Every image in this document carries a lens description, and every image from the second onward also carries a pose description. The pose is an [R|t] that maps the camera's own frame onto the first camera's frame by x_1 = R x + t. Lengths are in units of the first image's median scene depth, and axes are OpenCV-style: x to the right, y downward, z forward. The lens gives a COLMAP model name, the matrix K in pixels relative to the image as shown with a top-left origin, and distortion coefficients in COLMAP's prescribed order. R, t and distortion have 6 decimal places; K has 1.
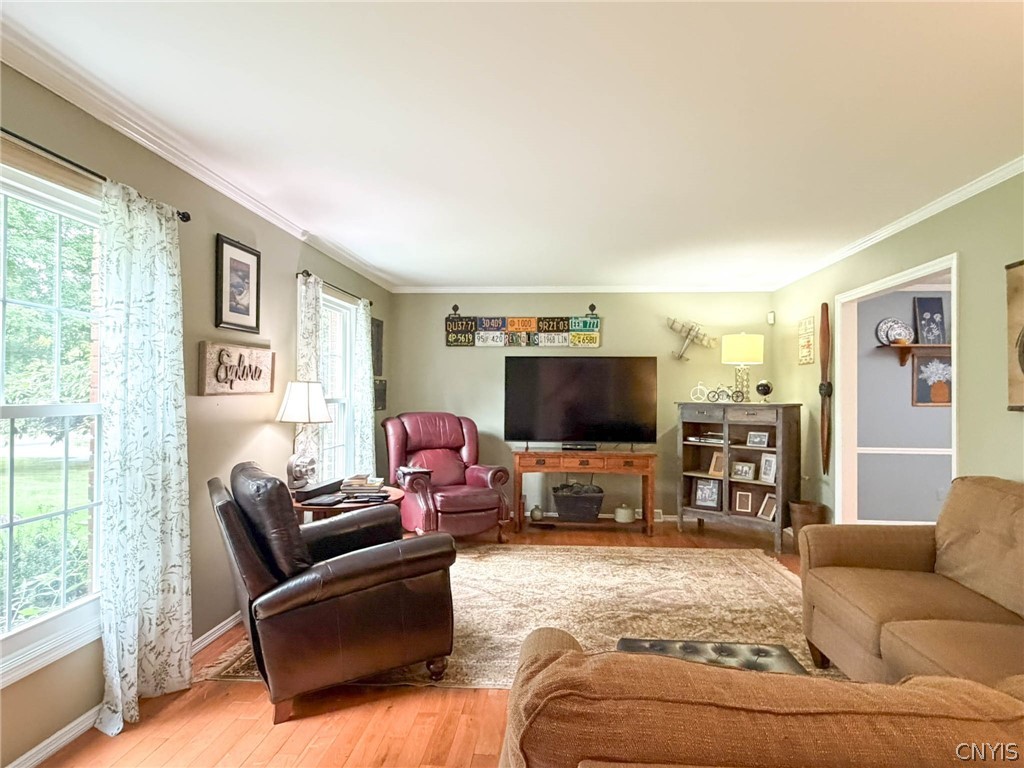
lens RADIAL K [[567.4, 0, 513.5], [0, 567.4, 387.7], [0, 0, 1]] dist [-0.001896, 0.000797]
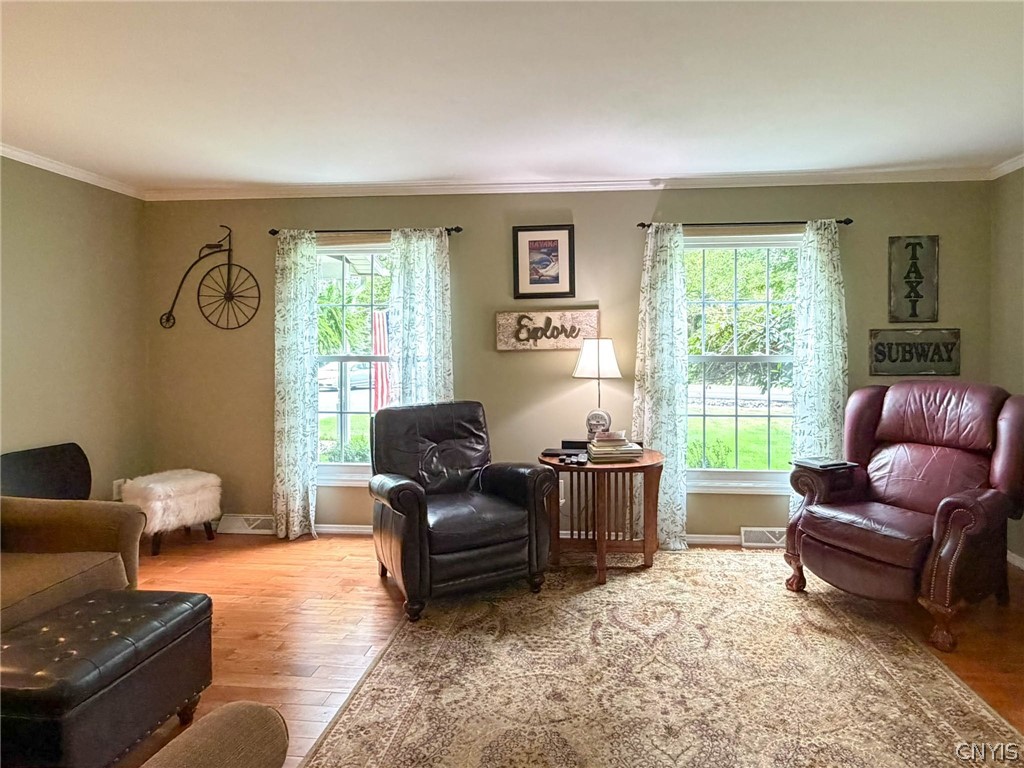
lens RADIAL K [[567.4, 0, 525.5], [0, 567.4, 356.4], [0, 0, 1]] dist [-0.001896, 0.000797]
pose [[-0.009448, -0.002339, -0.999953, 0.716332], [0.009022, 0.999956, -0.002424, 0.025962], [0.999915, -0.009045, -0.009427, 0.965190]]
